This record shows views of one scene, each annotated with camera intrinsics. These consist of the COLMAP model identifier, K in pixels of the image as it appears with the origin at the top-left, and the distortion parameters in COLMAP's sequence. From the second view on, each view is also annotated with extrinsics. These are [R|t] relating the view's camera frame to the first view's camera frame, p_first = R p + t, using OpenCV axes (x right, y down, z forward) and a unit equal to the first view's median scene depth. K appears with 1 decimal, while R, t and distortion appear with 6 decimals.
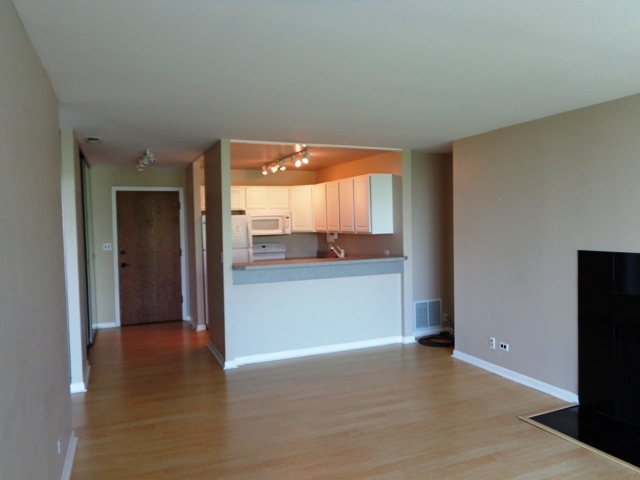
lens RADIAL K [[490.7, 0, 321.9], [0, 490.7, 236.1], [0, 0, 1]] dist [0.001951, -0.003432]
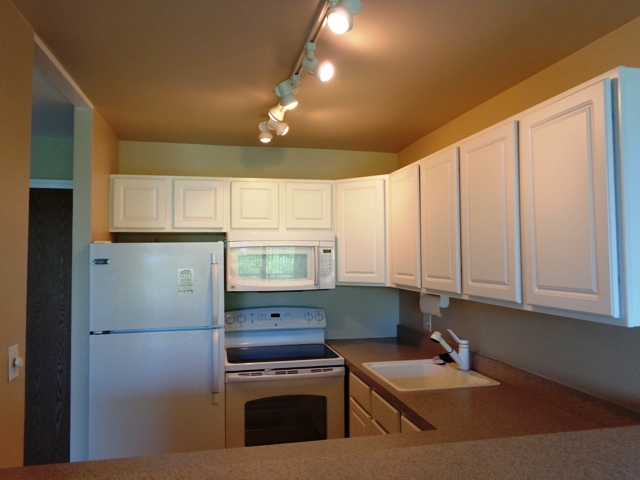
lens RADIAL K [[490.7, 0, 321.9], [0, 490.7, 236.1], [0, 0, 1]] dist [0.001951, -0.003432]
pose [[0.984066, 0.007973, -0.177624, 0.001789], [-0.019993, 0.997620, -0.065985, -0.023073], [0.176675, 0.068485, 0.981884, 0.598504]]
